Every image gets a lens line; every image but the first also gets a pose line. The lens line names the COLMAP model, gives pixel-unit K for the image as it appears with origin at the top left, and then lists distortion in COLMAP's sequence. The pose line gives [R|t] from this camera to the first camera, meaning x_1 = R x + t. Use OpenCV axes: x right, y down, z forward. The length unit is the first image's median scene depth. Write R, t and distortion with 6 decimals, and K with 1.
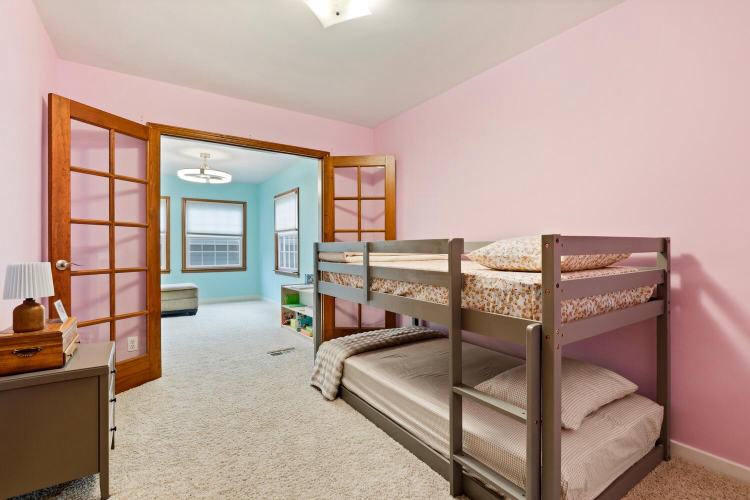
lens RADIAL K [[355.7, 0, 375.4], [0, 355.7, 246.7], [0, 0, 1]] dist [-0.001963, -0.000190]
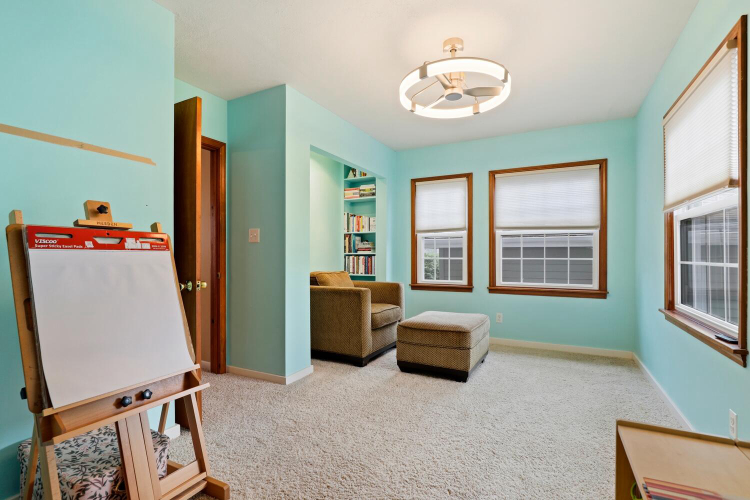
lens RADIAL K [[355.7, 0, 375.8], [0, 355.7, 252.2], [0, 0, 1]] dist [-0.001963, -0.000190]
pose [[0.488537, -0.003501, -0.872536, -0.099175], [0.003512, 0.999992, -0.002046, 0.003773], [0.872536, -0.002065, 0.488546, 0.517560]]
